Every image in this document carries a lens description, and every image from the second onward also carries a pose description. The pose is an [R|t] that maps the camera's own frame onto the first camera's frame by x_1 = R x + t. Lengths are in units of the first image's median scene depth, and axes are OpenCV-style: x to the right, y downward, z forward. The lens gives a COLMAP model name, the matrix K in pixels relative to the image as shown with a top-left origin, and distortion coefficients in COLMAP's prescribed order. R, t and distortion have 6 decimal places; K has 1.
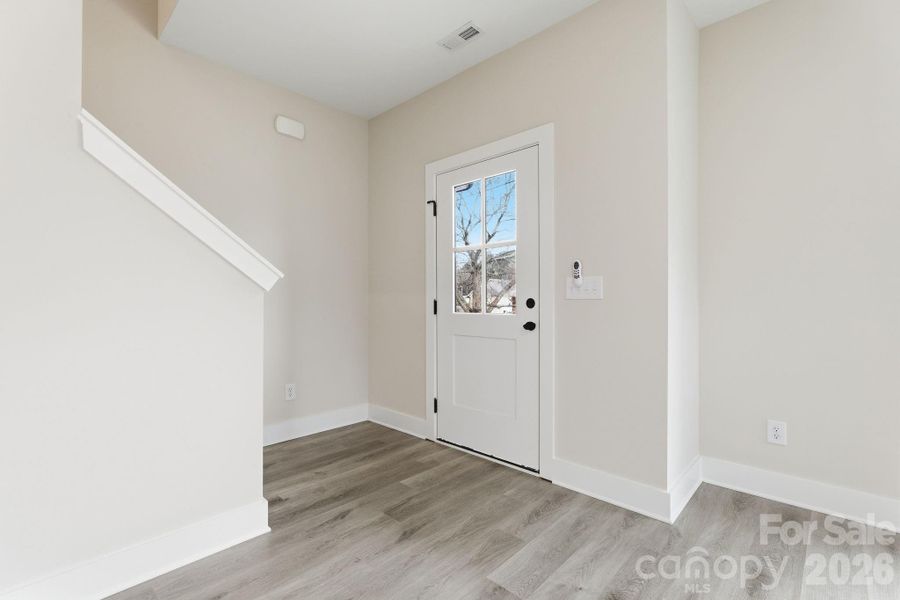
lens RADIAL K [[408.3, 0, 450.0], [0, 408.3, 300.0], [0, 0, 1]] dist [0.000467, 0.000104]
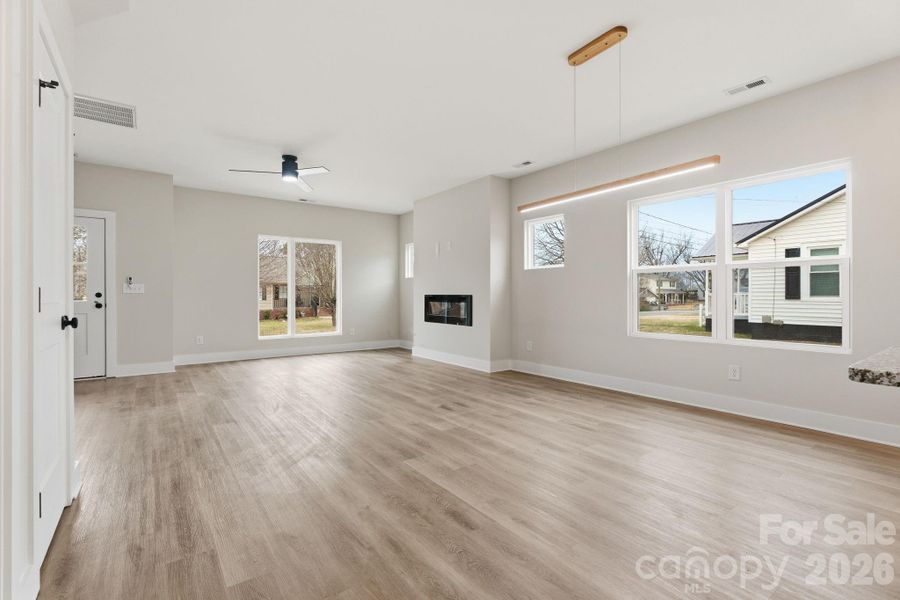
lens RADIAL K [[401.3, 0, 450.0], [0, 401.3, 300.0], [0, 0, 1]] dist [-0.006927, -0.000156]
pose [[0.164451, -0.004470, 0.986375, -1.552534], [-0.003245, 0.999982, 0.005072, 0.017354], [-0.986380, -0.004035, 0.164433, -1.109427]]
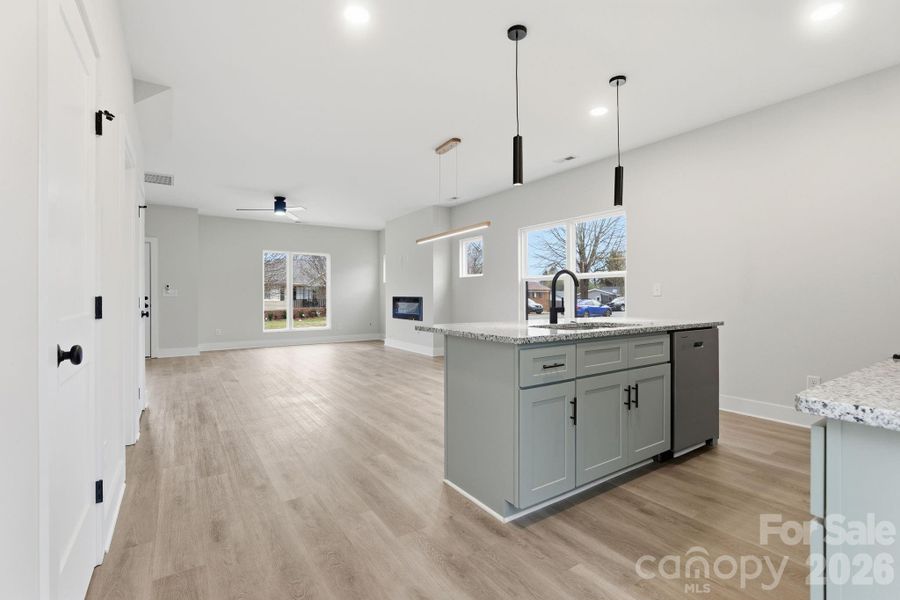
lens RADIAL K [[408.3, 0, 450.0], [0, 408.3, 300.0], [0, 0, 1]] dist [0.000467, 0.000104]
pose [[0.218929, -0.004612, 0.975730, -2.222361], [-0.001133, 0.999987, 0.004981, 0.005157], [-0.975740, -0.002196, 0.218920, -1.772490]]
